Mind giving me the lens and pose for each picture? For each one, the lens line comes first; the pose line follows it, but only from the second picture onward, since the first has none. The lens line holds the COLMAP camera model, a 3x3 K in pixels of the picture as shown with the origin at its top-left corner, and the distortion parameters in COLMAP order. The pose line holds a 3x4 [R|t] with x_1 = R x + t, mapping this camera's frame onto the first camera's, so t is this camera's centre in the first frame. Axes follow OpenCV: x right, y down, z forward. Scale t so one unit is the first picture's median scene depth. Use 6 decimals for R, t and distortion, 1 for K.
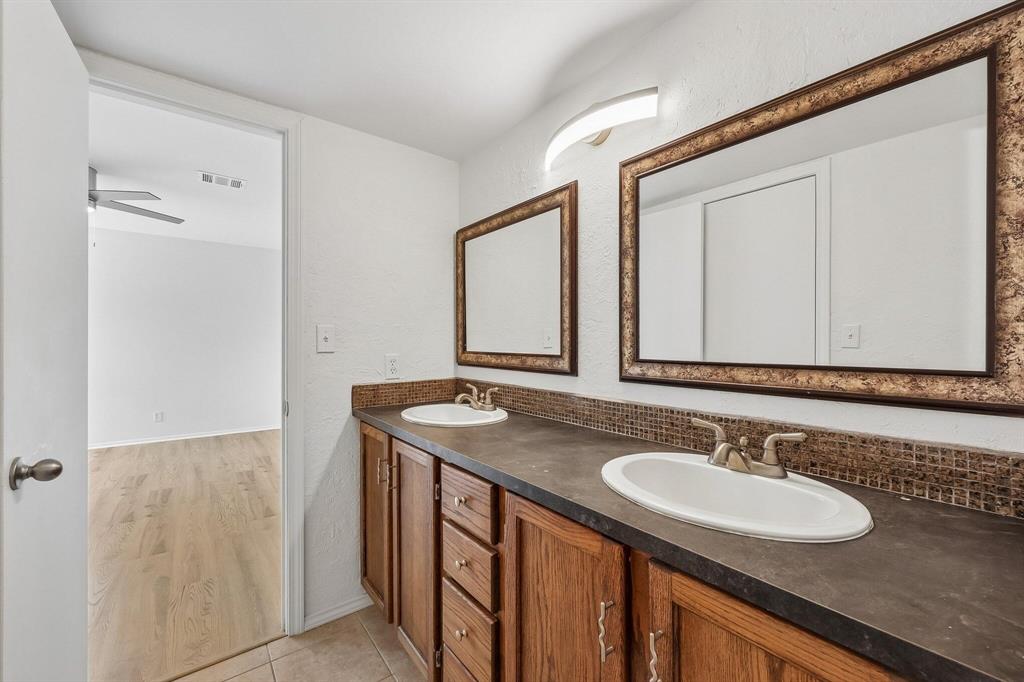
lens RADIAL K [[419.6, 0, 518.3], [0, 419.6, 346.0], [0, 0, 1]] dist [0.000530, -0.000129]
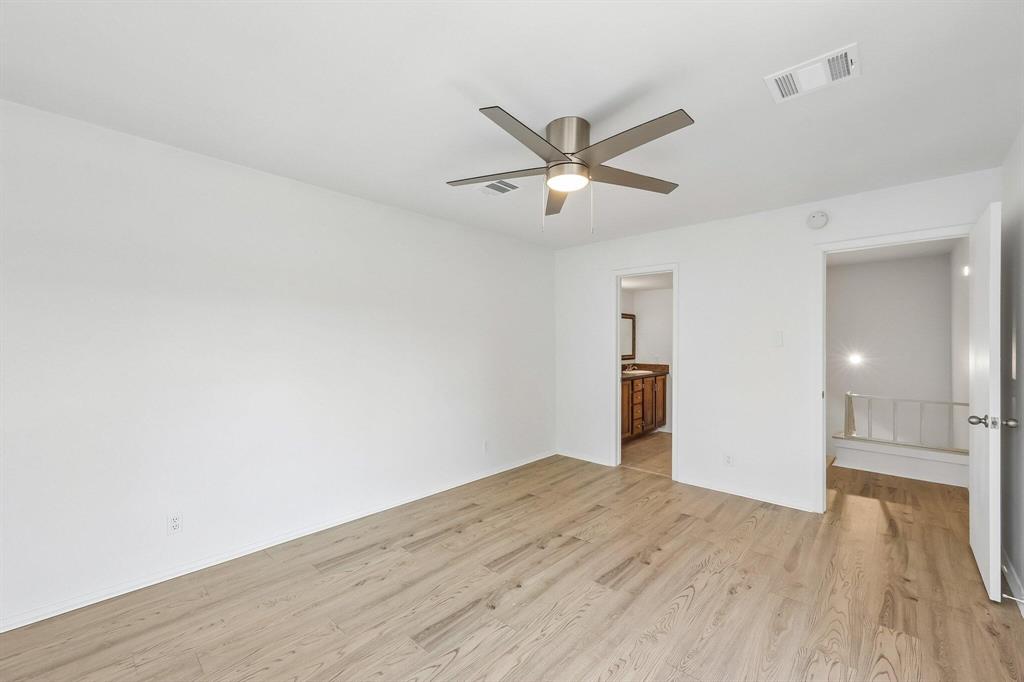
lens RADIAL K [[422.2, 0, 513.3], [0, 422.2, 342.1], [0, 0, 1]] dist [-0.002571, -0.000065]
pose [[-0.173788, -0.006246, 0.984763, -3.187291], [-0.000513, 0.999980, 0.006252, -0.113899], [-0.984783, 0.000582, -0.173787, 2.212120]]
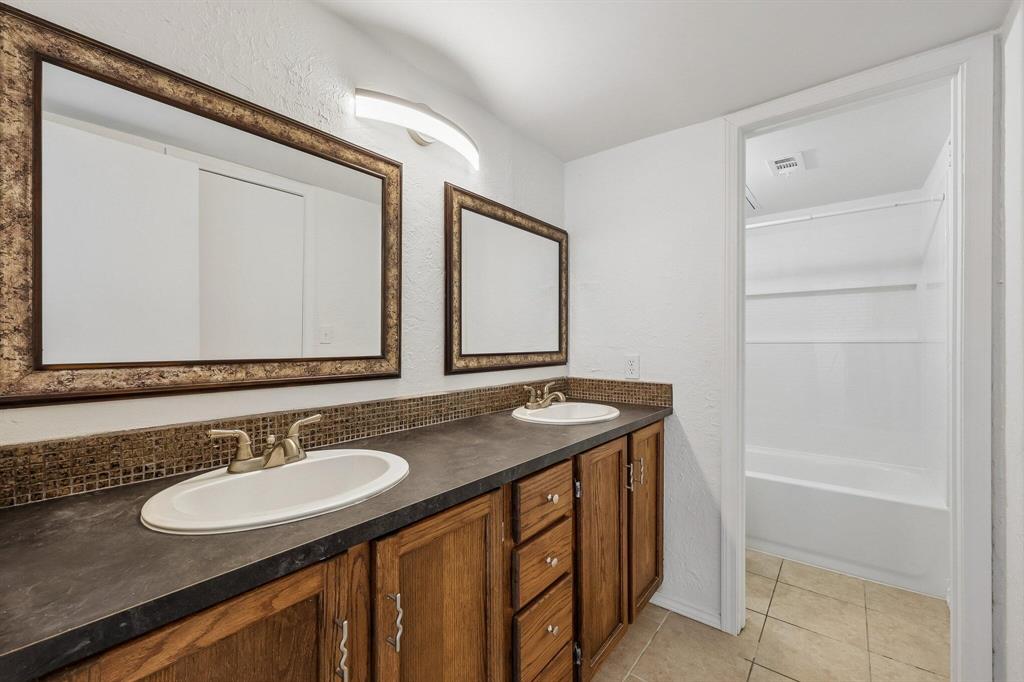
lens RADIAL K [[422.2, 0, 513.3], [0, 422.2, 342.1], [0, 0, 1]] dist [-0.002571, -0.000065]
pose [[-0.240756, -0.013404, 0.970493, -0.731232], [-0.002303, 0.999910, 0.013239, -0.016766], [-0.970583, 0.000952, -0.240766, 0.883194]]
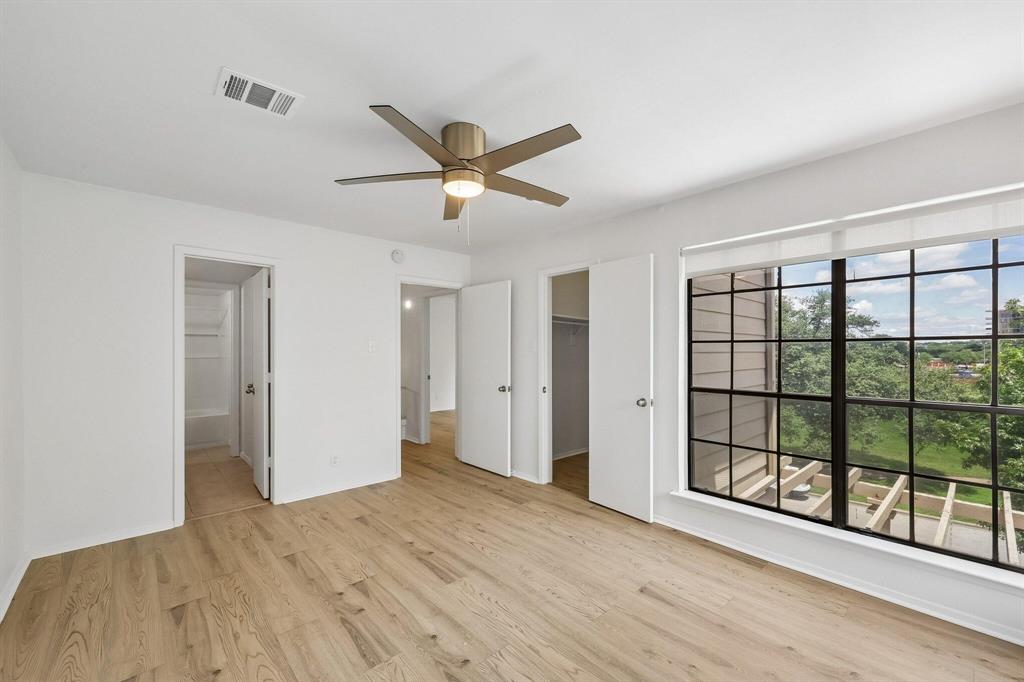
lens RADIAL K [[411.0, 0, 518.3], [0, 411.0, 356.1], [0, 0, 1]] dist [-0.000171, 0.000209]
pose [[-0.995406, -0.006555, -0.095519, -1.959167], [-0.008217, 0.999821, 0.017020, -0.111332], [0.095390, 0.017727, -0.995282, 3.102597]]
